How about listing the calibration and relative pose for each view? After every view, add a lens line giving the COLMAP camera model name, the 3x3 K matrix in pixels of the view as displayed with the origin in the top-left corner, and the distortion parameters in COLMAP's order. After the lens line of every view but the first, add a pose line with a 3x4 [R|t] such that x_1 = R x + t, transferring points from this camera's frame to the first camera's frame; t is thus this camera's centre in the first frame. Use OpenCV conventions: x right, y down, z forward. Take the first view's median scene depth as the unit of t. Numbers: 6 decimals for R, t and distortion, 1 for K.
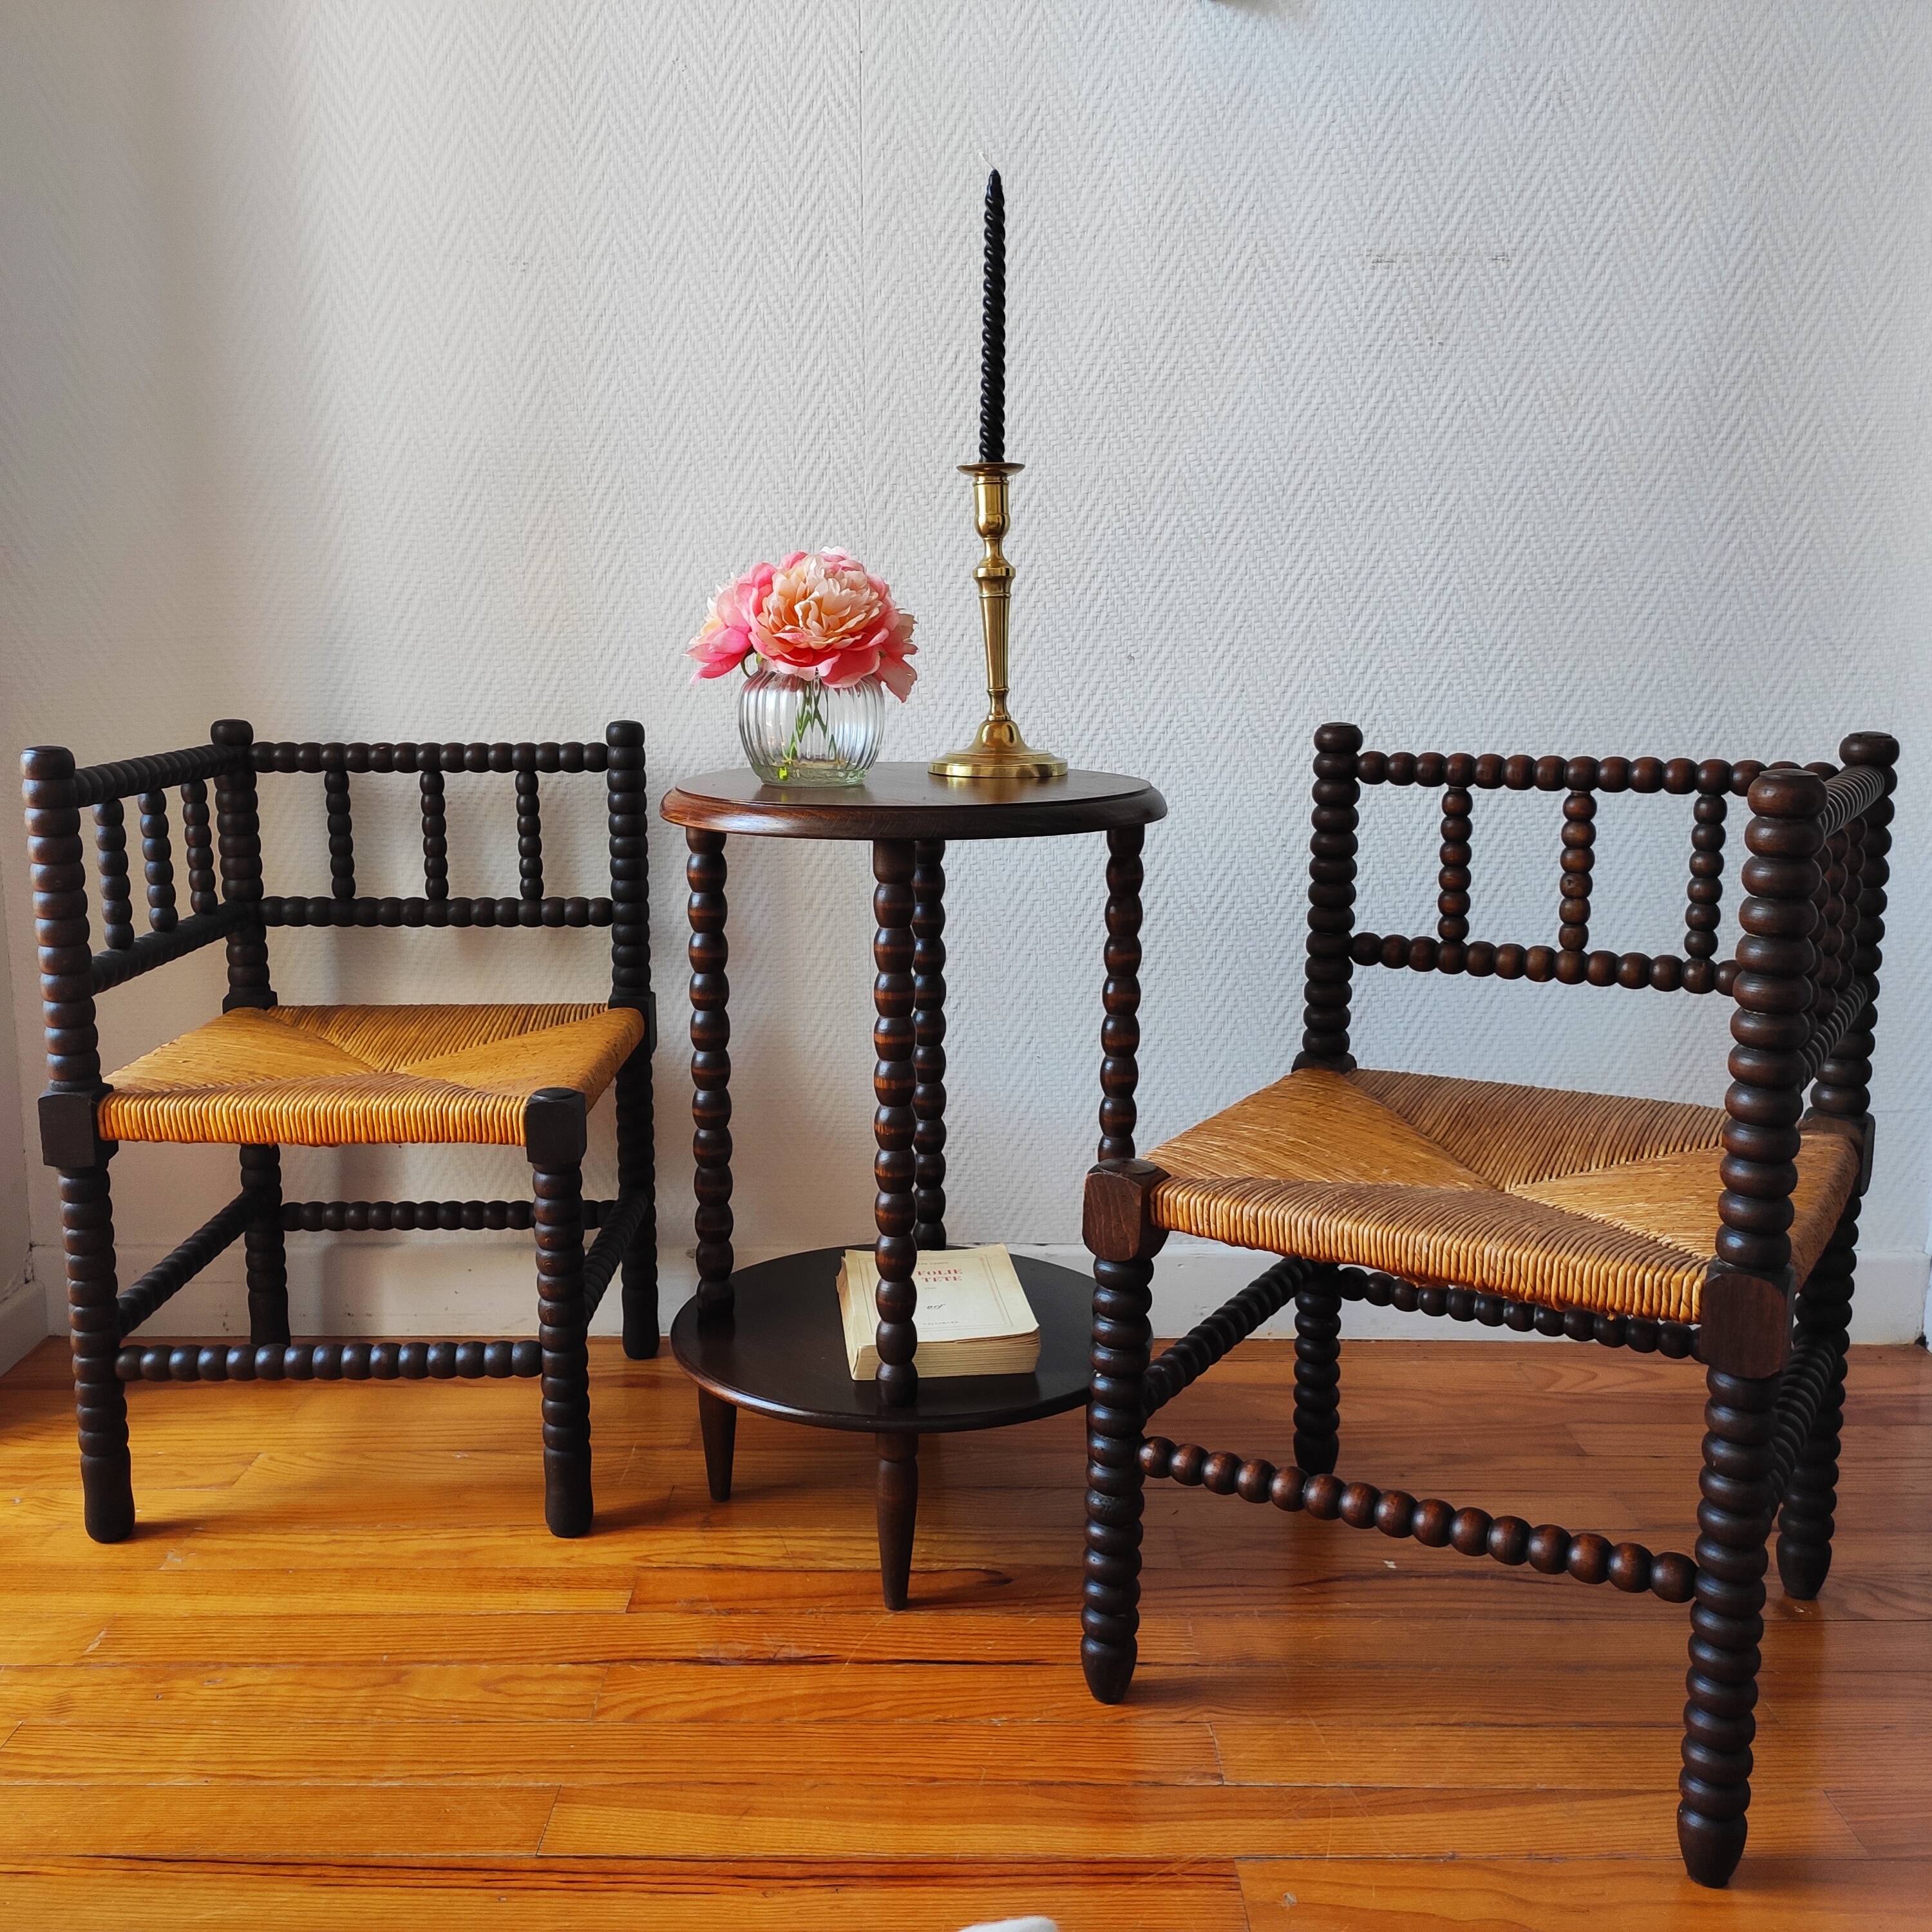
lens RADIAL K [[1911.9, 0, 962.1], [0, 1911.9, 978.1], [0, 0, 1]] dist [0.028945, 0.000000]
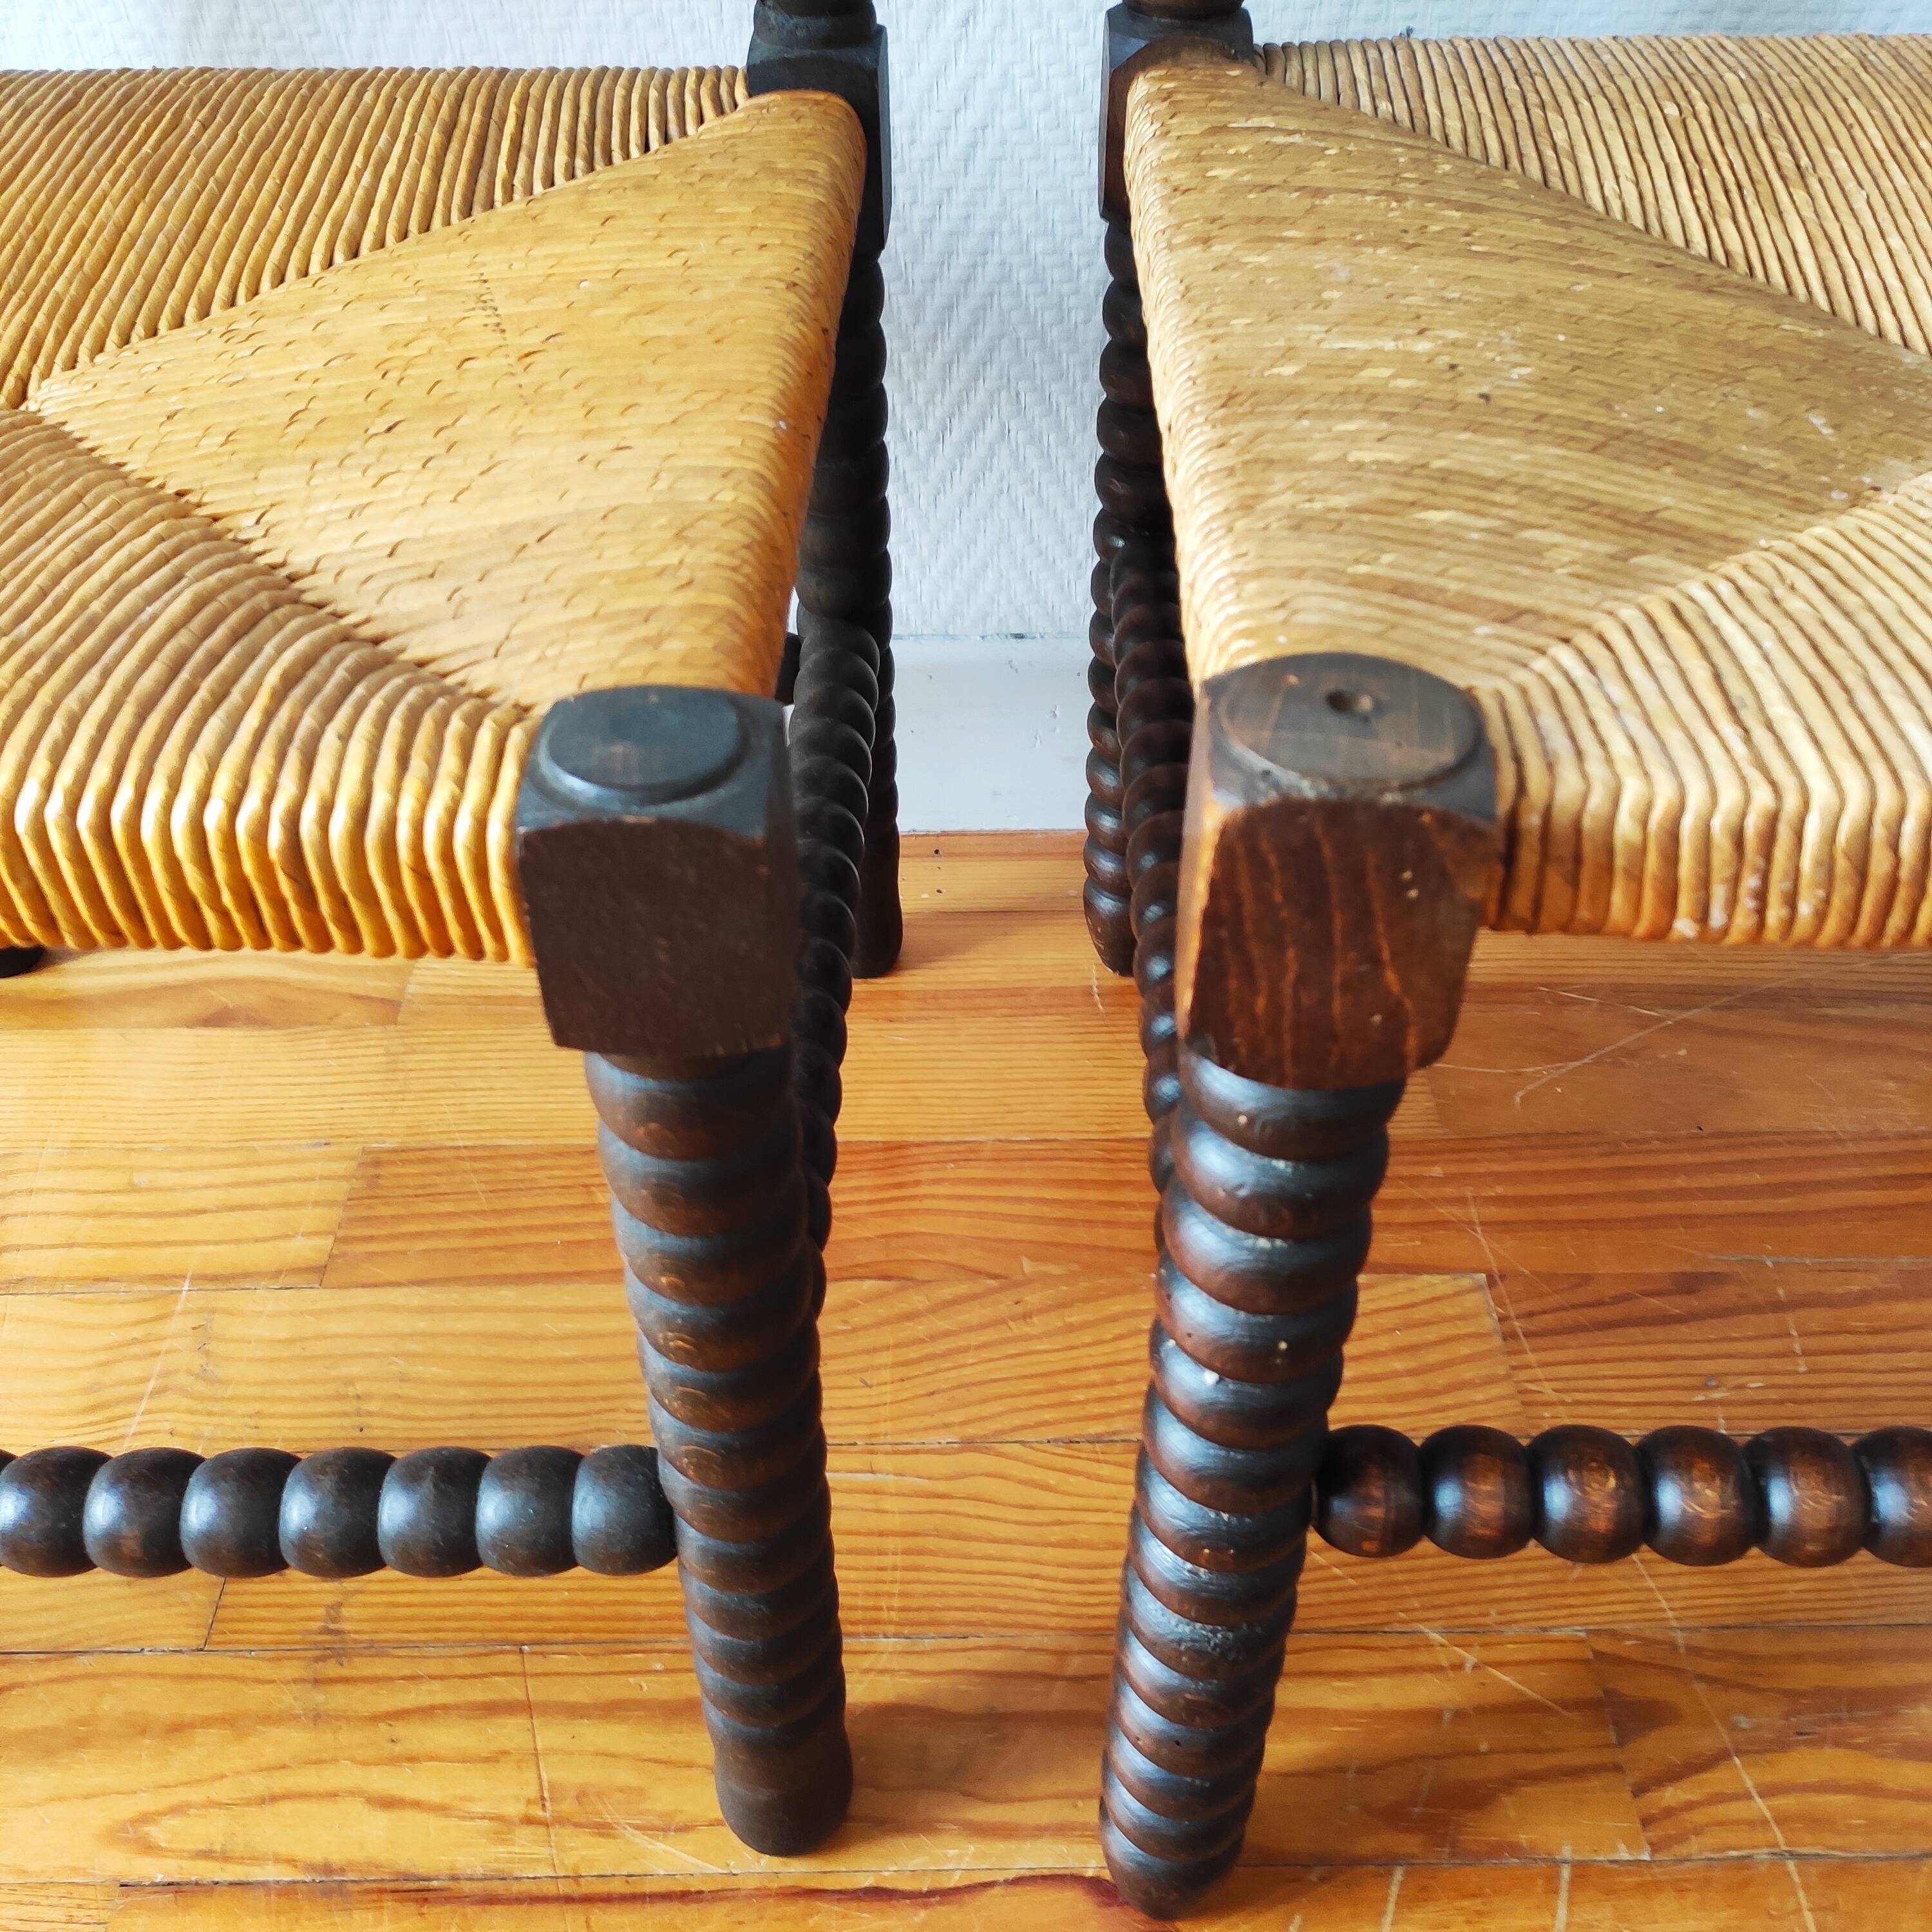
lens RADIAL K [[1911.9, 0, 953.0], [0, 1911.9, 970.5], [0, 0, 1]] dist [0.028945, 0.000000]
pose [[0.999776, -0.018191, 0.010846, -0.012152], [0.010355, 0.866580, 0.498930, -0.011827], [-0.018475, -0.498706, 0.866574, 0.637532]]
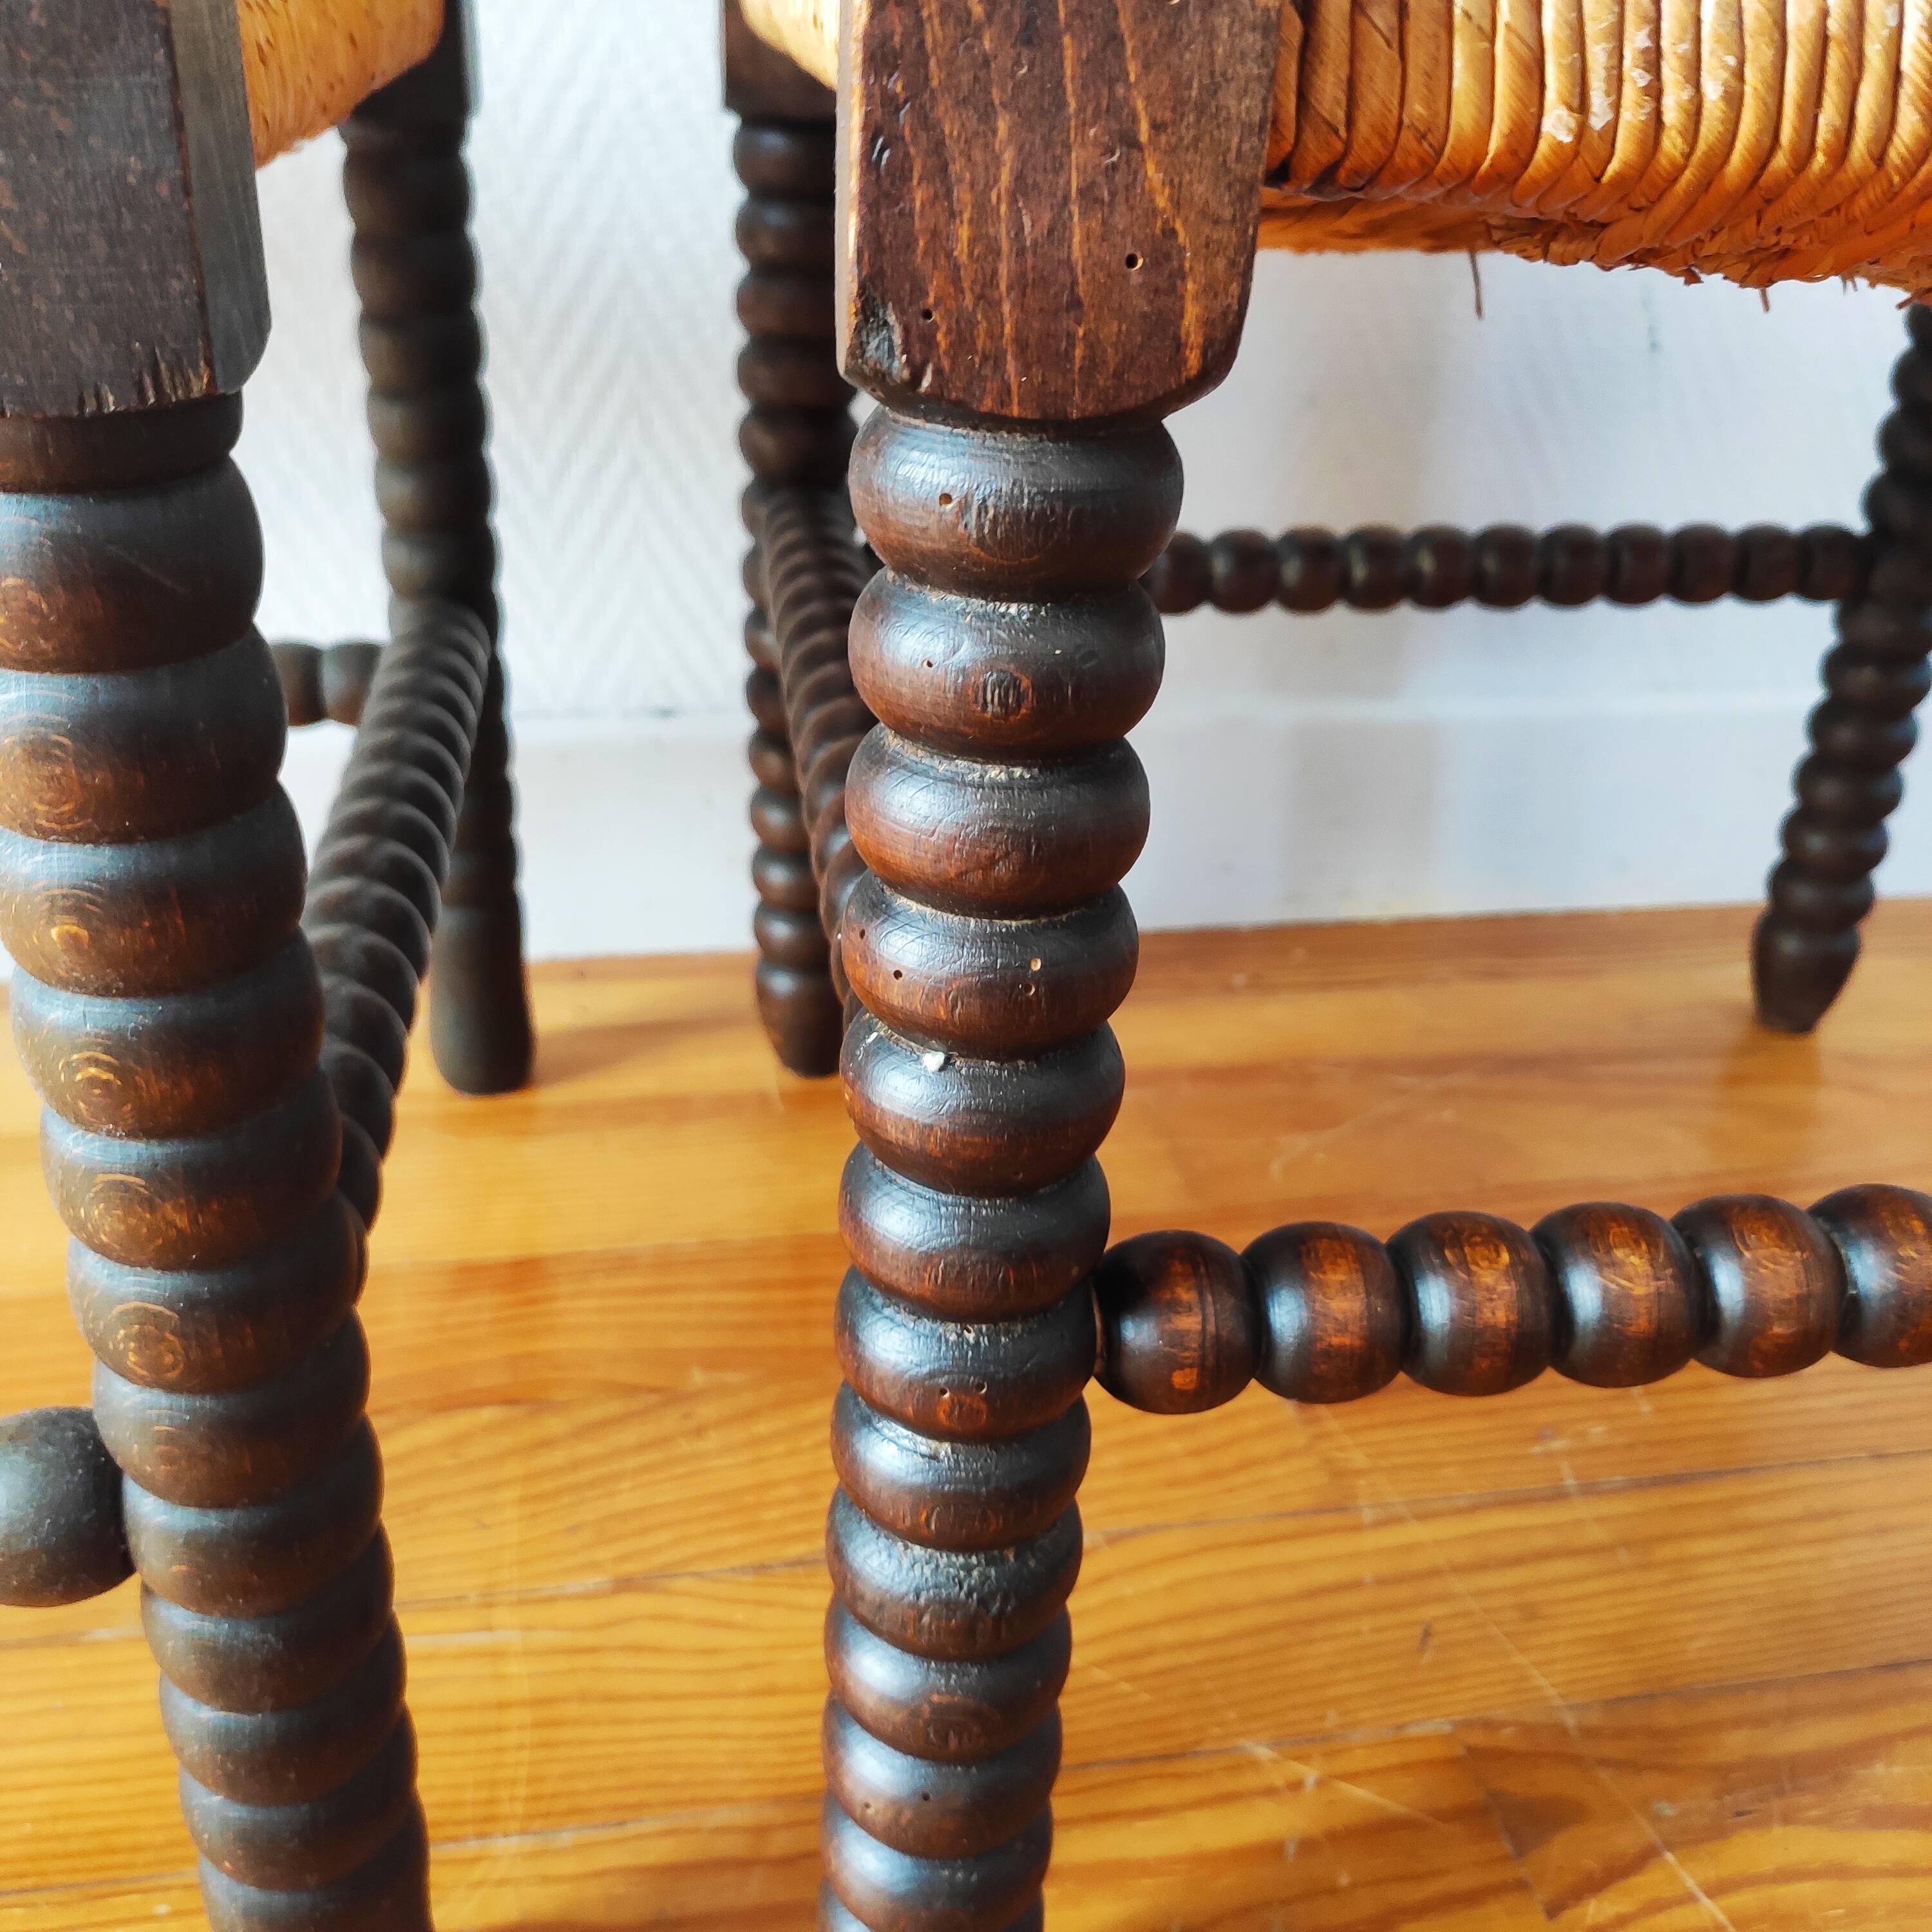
lens RADIAL K [[1970.9, 0, 939.5], [0, 1970.9, 962.1], [0, 0, 1]] dist [0.006116, 0.000000]
pose [[0.983940, -0.051818, 0.170812, -0.006343], [0.000885, 0.958341, 0.285625, 0.081521], [-0.178497, -0.280887, 0.942996, 0.662433]]
